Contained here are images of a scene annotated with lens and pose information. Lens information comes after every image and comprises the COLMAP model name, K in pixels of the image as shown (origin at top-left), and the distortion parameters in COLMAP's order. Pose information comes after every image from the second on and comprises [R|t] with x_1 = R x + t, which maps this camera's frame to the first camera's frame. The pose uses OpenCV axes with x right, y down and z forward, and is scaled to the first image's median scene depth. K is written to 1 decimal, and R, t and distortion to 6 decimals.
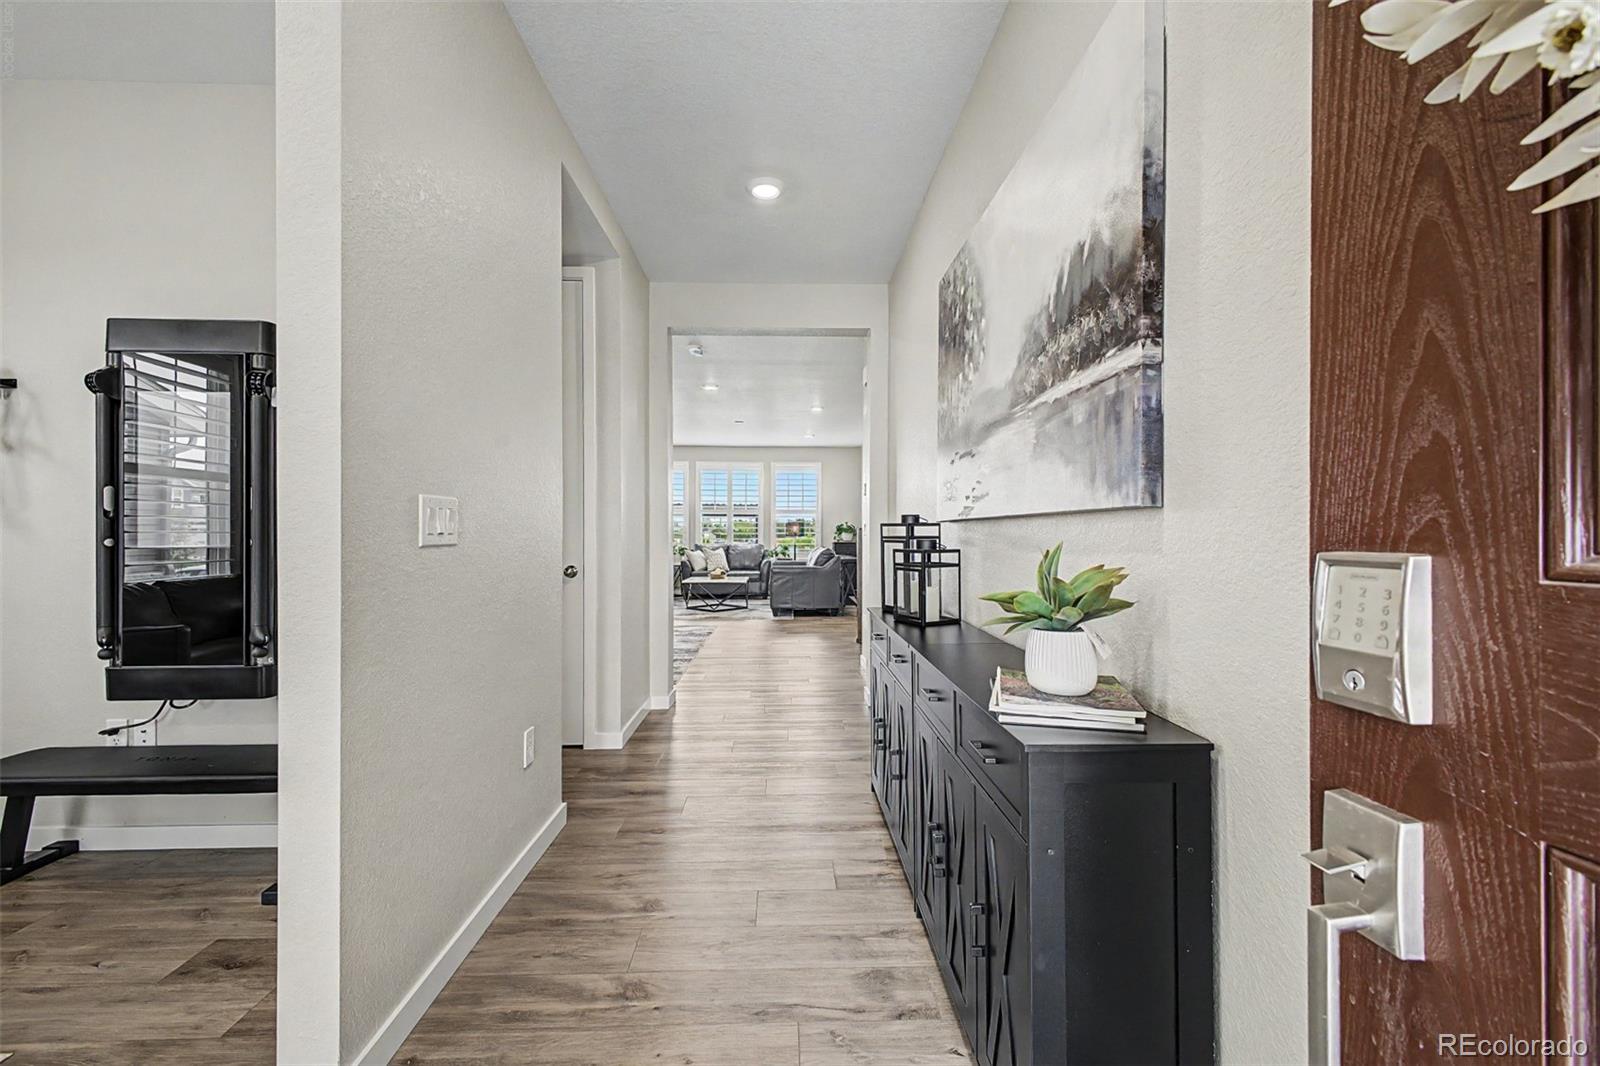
lens RADIAL K [[638.5, 0, 797.8], [0, 638.5, 532.8], [0, 0, 1]] dist [0.018345, -0.002067]
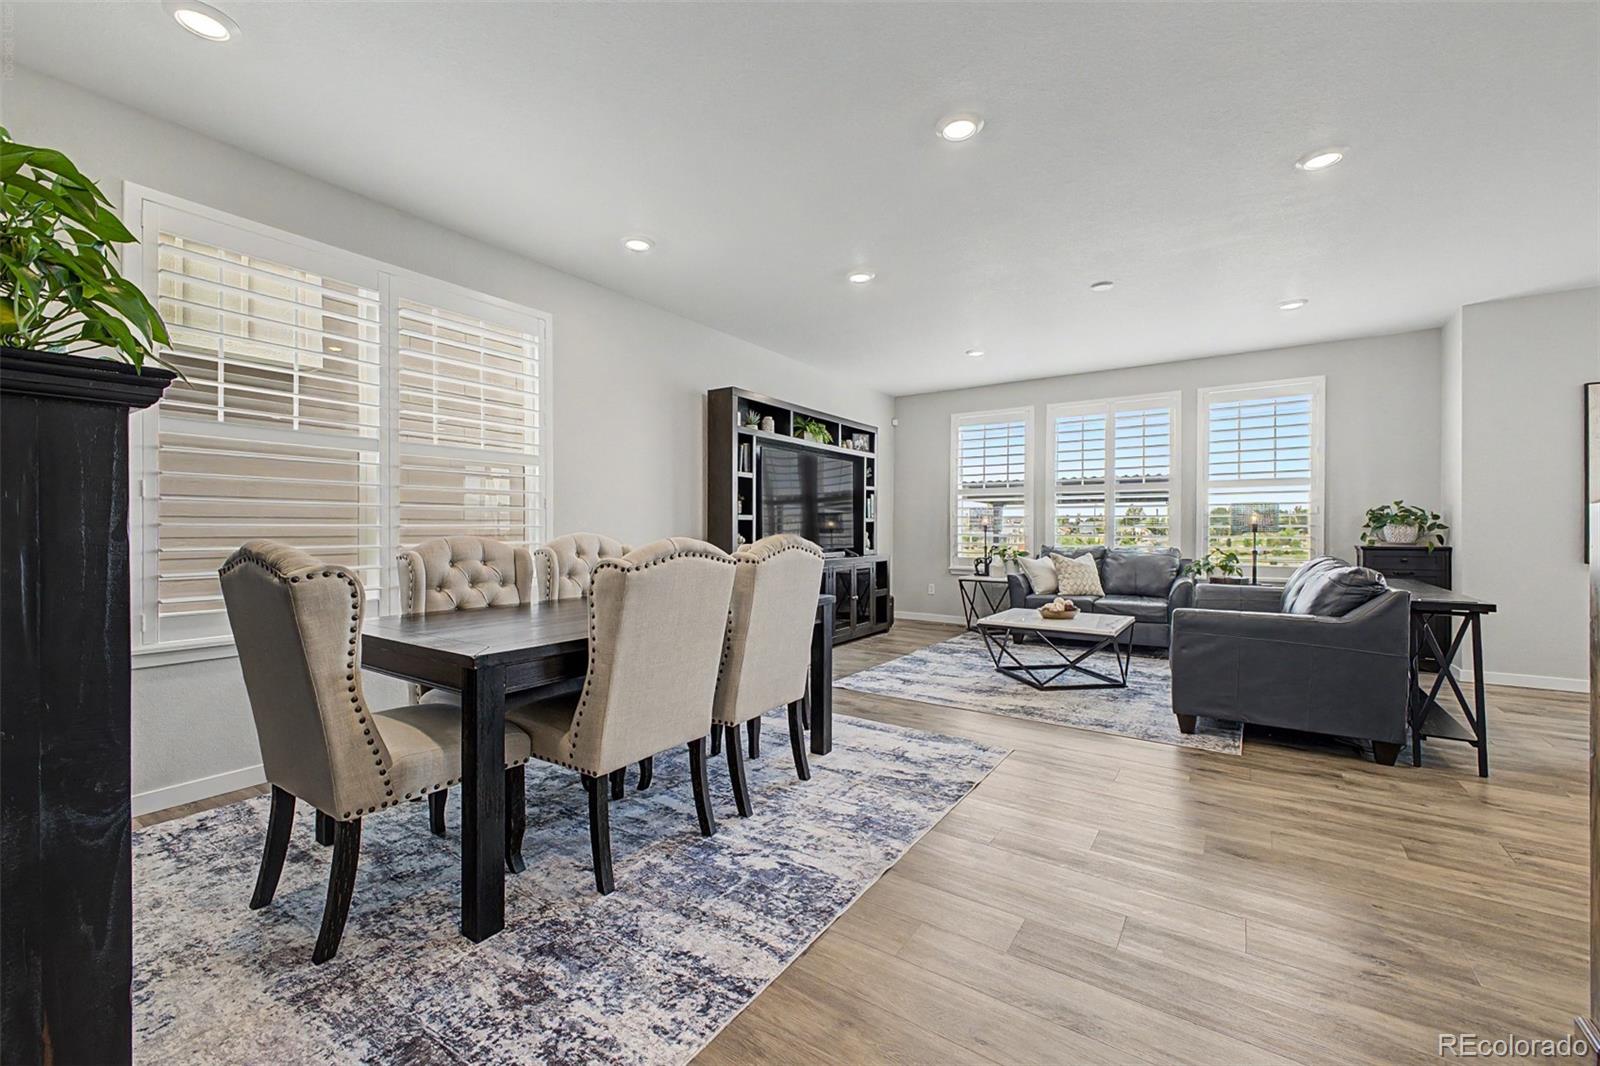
lens RADIAL K [[638.5, 0, 812.2], [0, 638.5, 532.4], [0, 0, 1]] dist [0.018345, -0.002067]
pose [[0.815583, 0.004316, -0.578623, 0.004968], [0.000159, 0.999970, 0.007683, 0.001090], [0.578639, -0.006358, 0.815559, 0.405482]]
